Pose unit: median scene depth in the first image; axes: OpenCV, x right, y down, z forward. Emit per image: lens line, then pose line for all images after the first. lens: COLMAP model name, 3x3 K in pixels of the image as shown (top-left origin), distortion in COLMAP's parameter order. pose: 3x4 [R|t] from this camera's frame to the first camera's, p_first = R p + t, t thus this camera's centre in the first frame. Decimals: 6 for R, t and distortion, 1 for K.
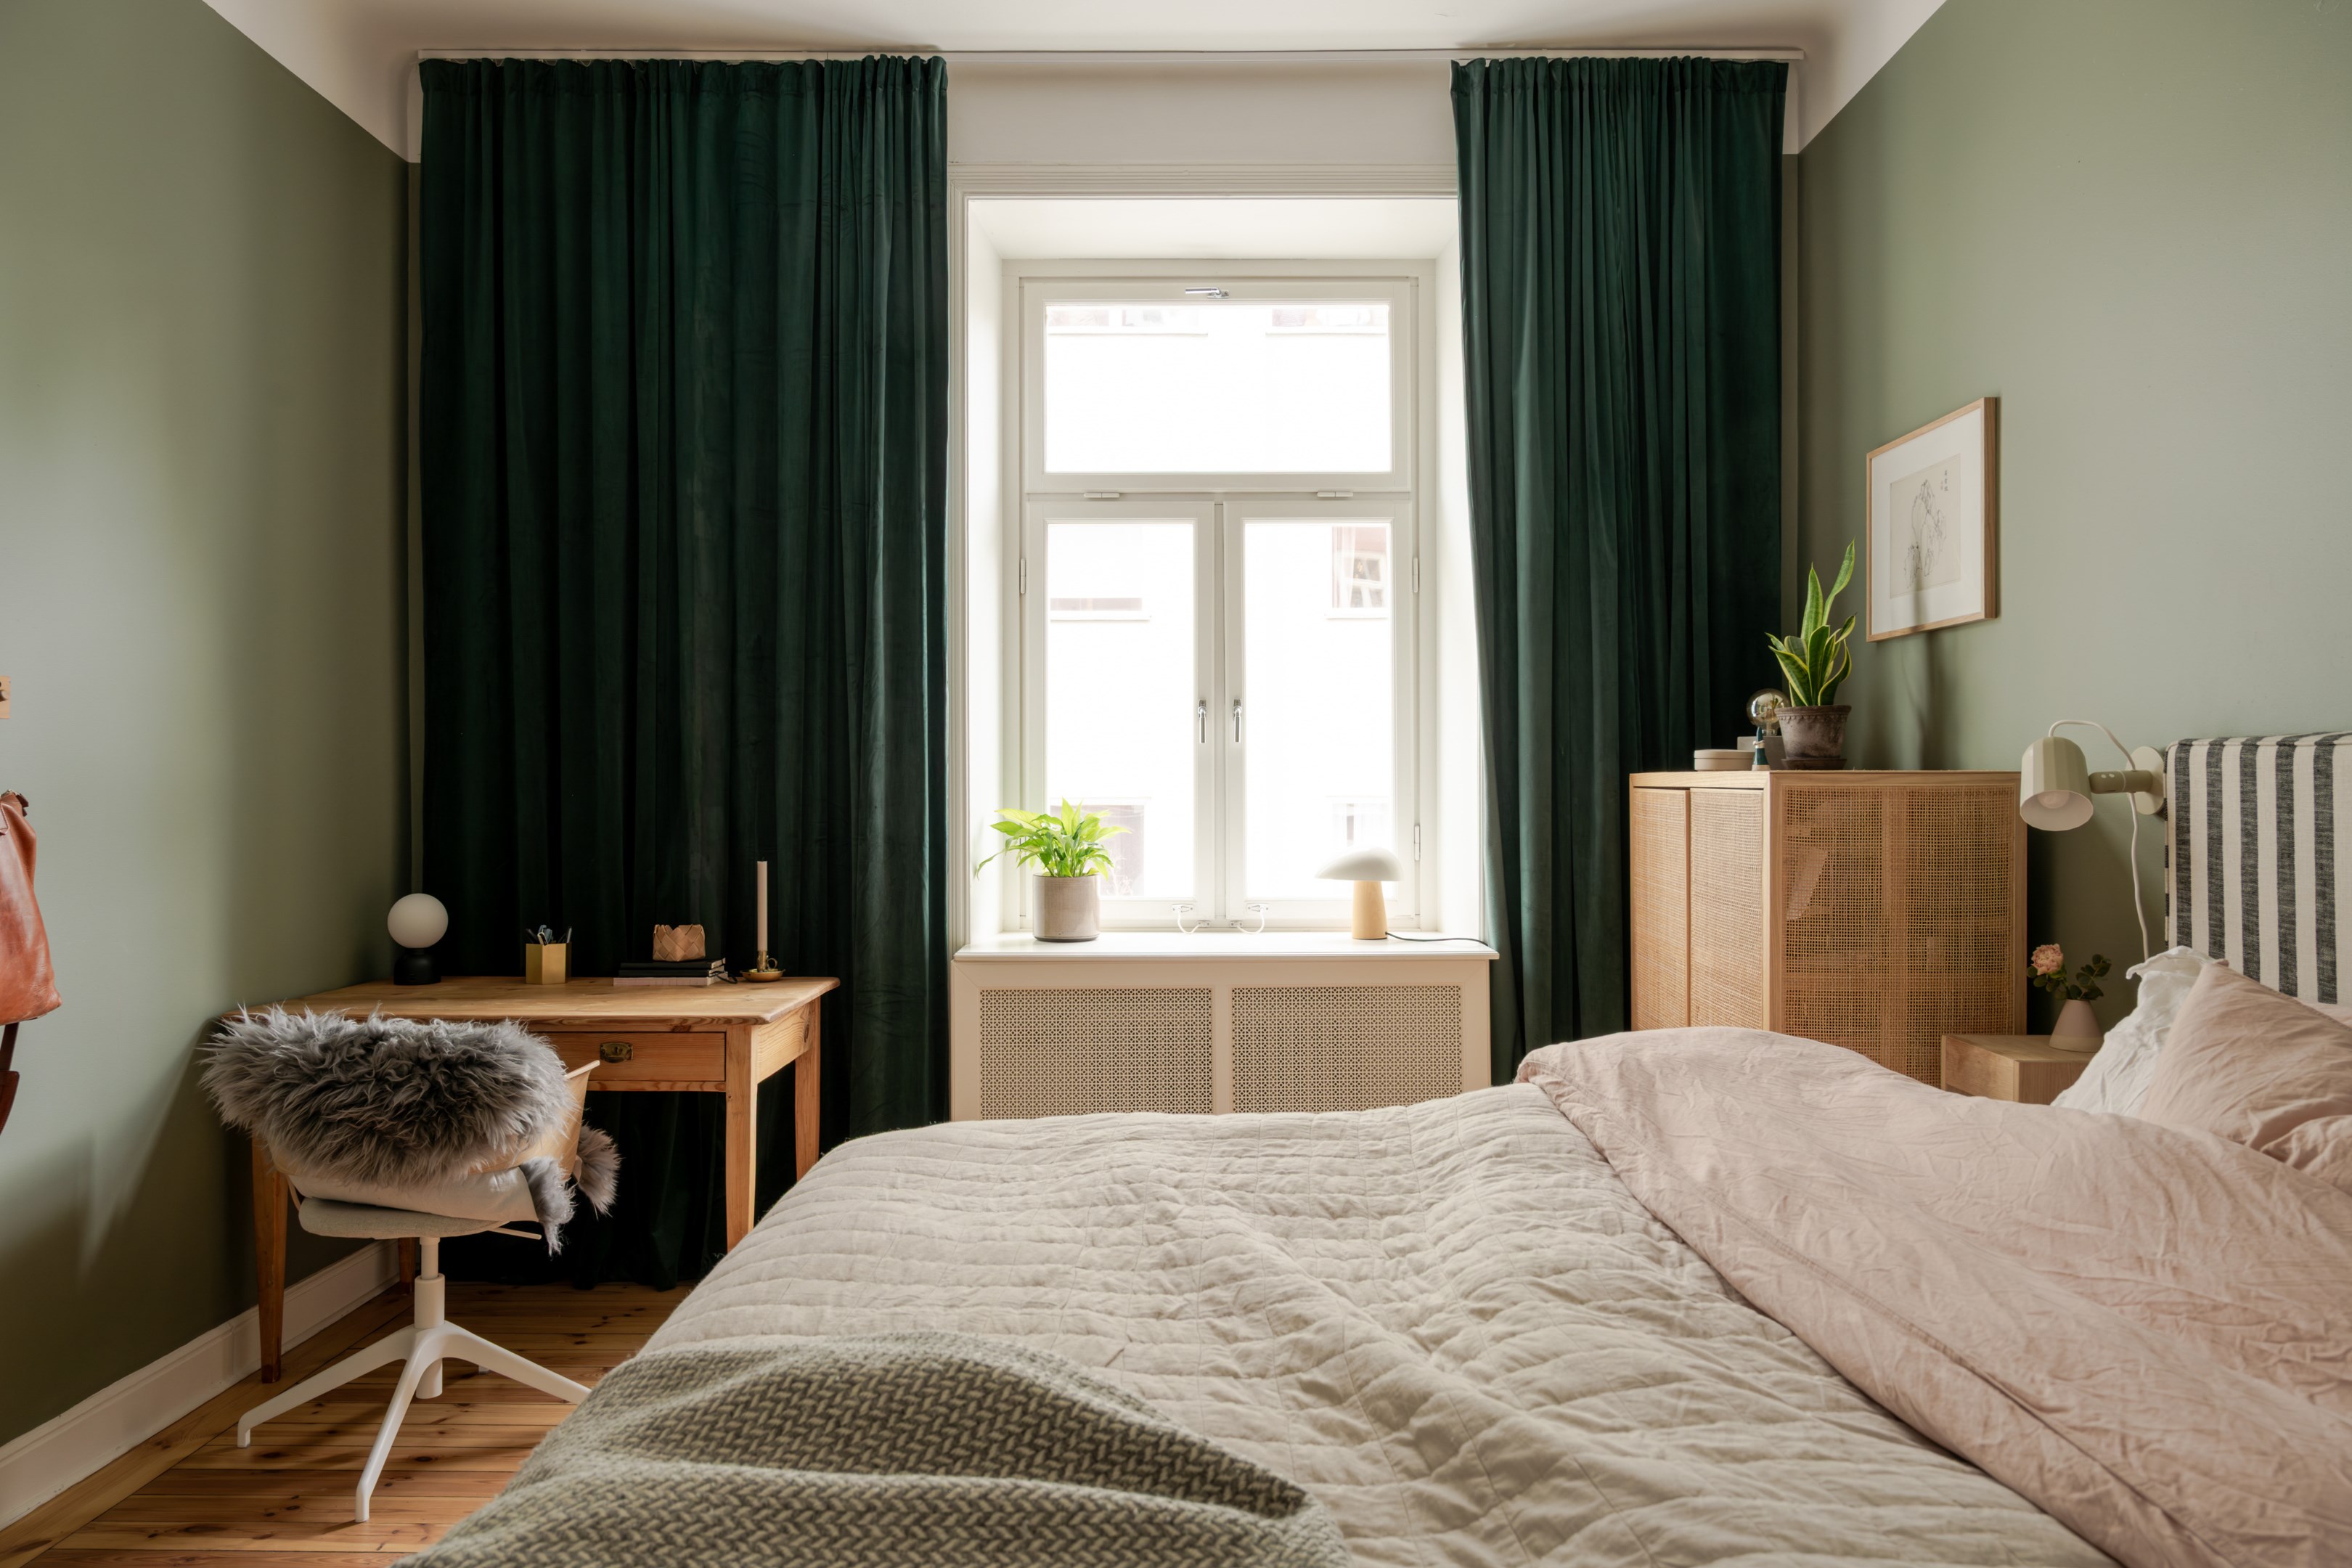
lens RADIAL K [[1610.2, 0, 1162.3], [0, 1610.2, 774.7], [0, 0, 1]] dist [-0.004138, 0.001515]
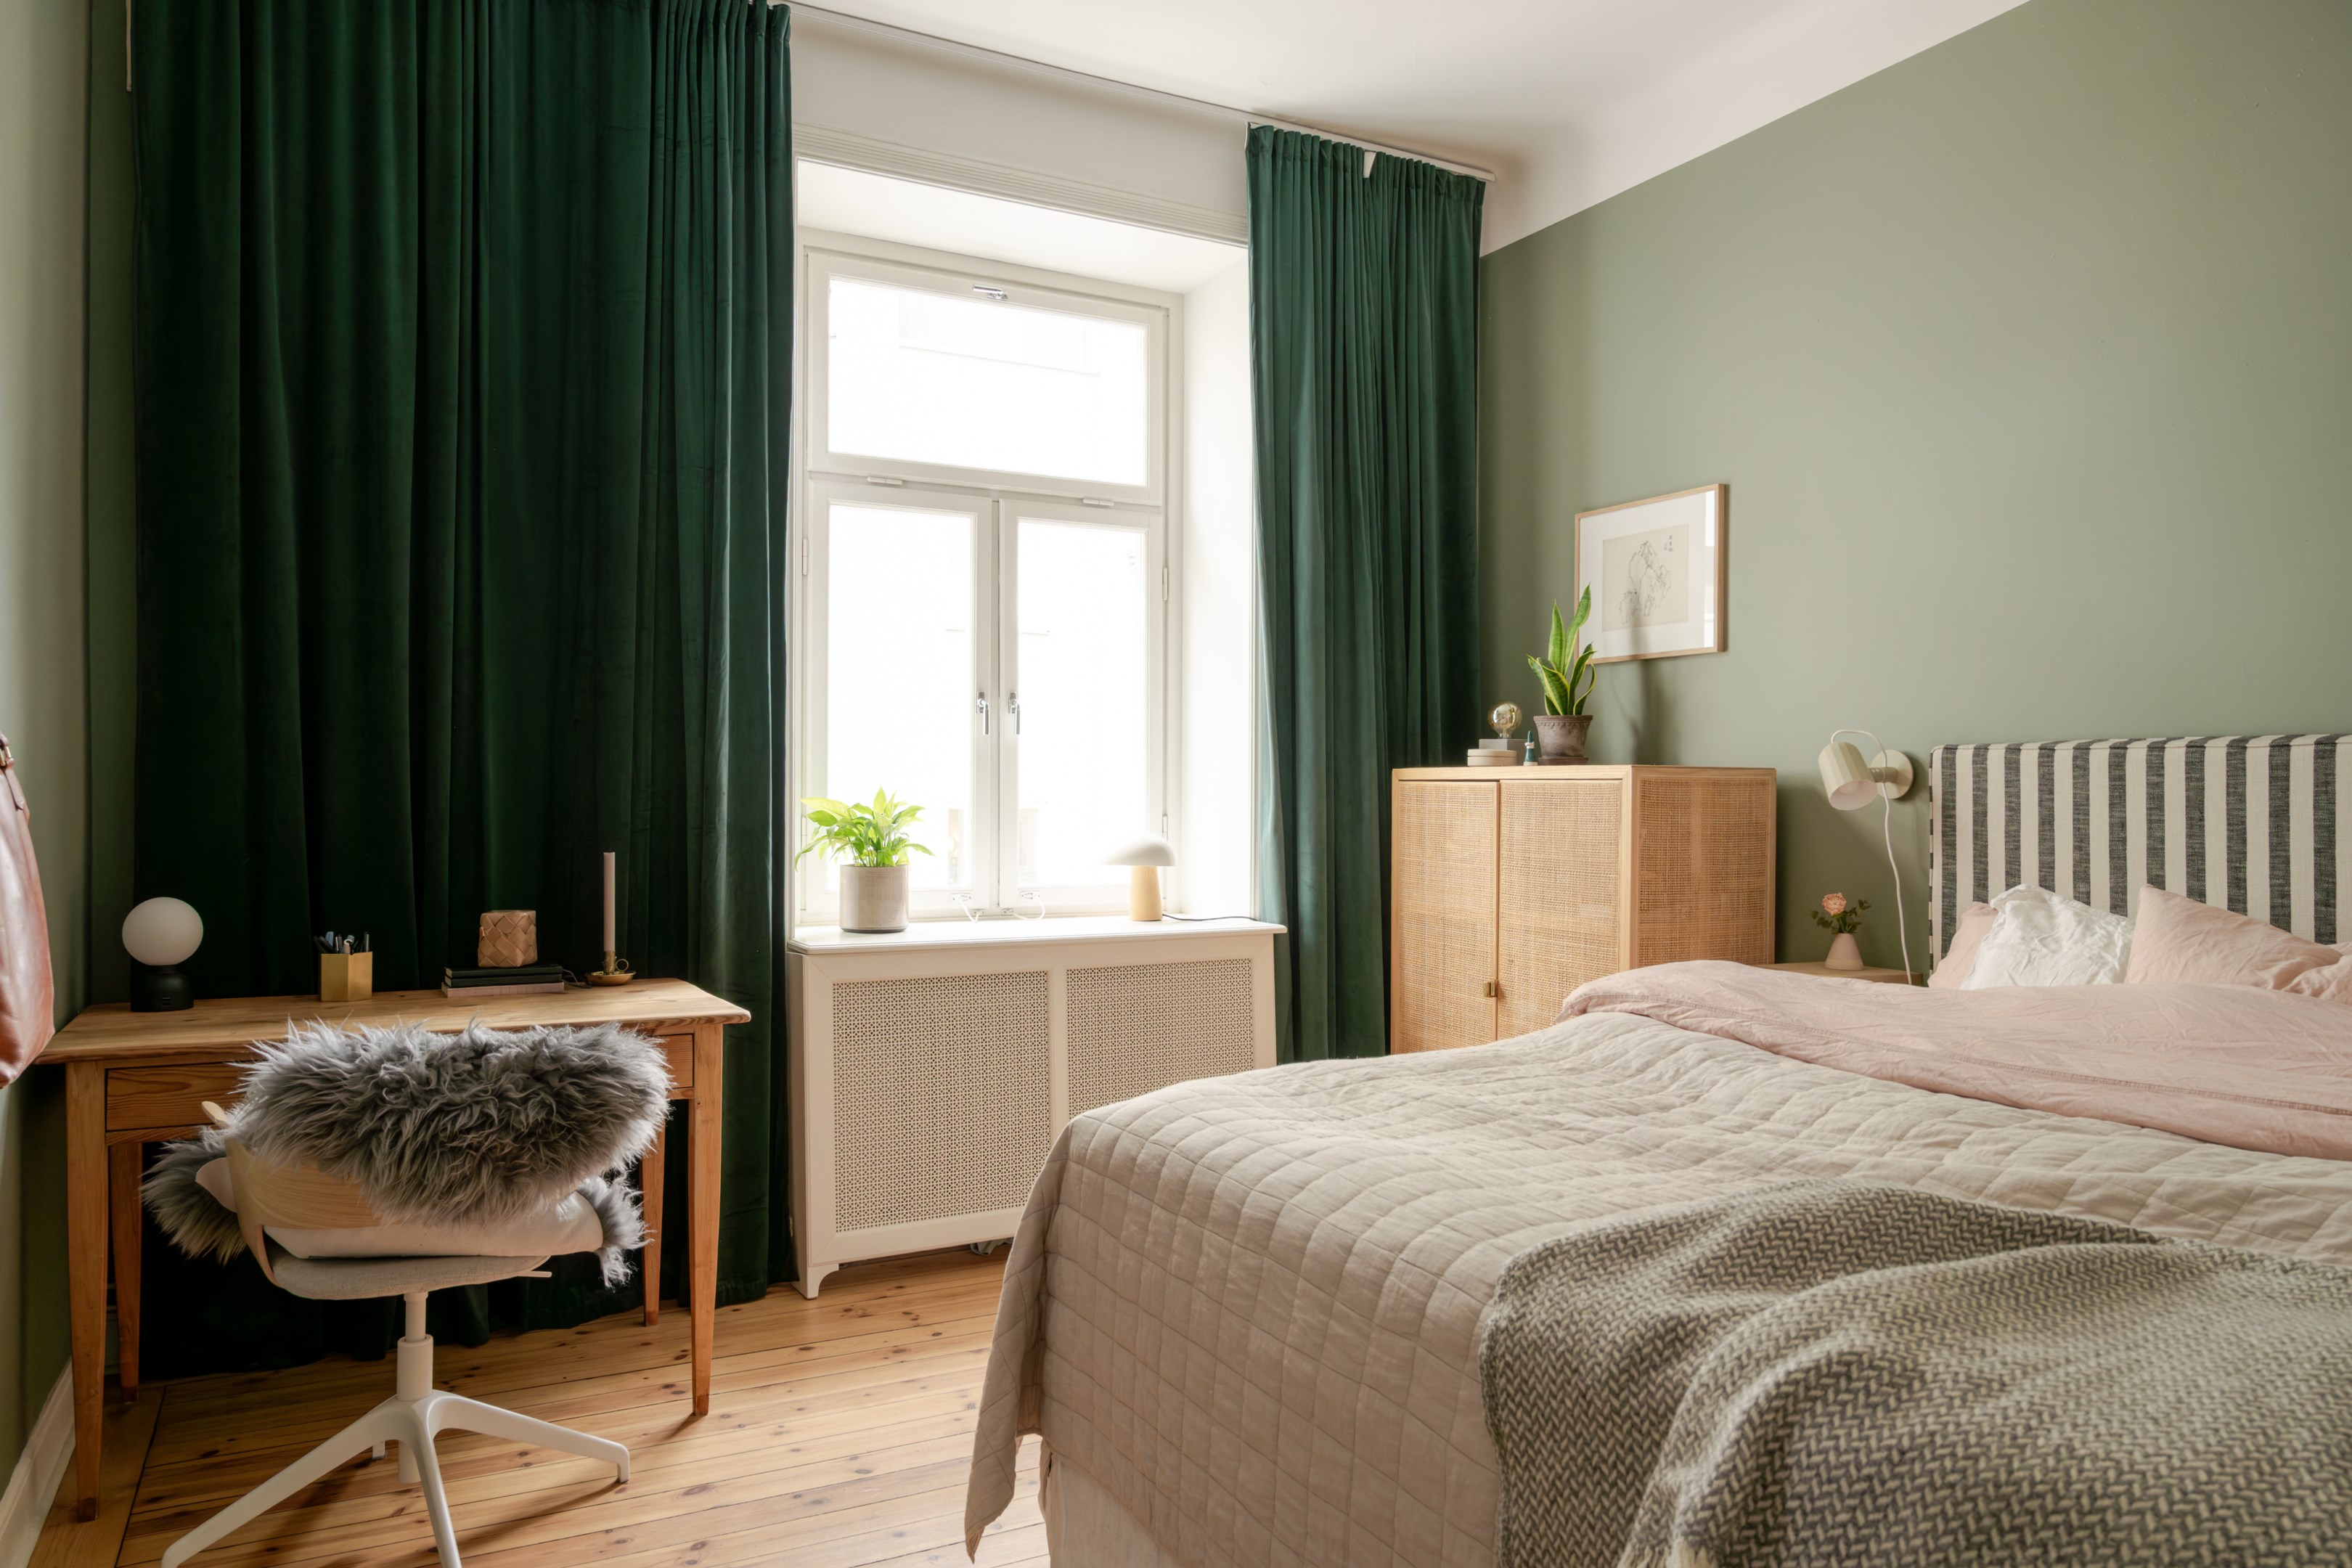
lens RADIAL K [[1645.7, 0, 1176.0], [0, 1645.7, 784.0], [0, 0, 1]] dist [-0.004050, 0.000871]
pose [[0.870134, 0.009653, 0.492721, -0.427554], [-0.009842, 0.999949, -0.002209, 0.014372], [-0.492718, -0.002927, 0.870184, 0.040222]]
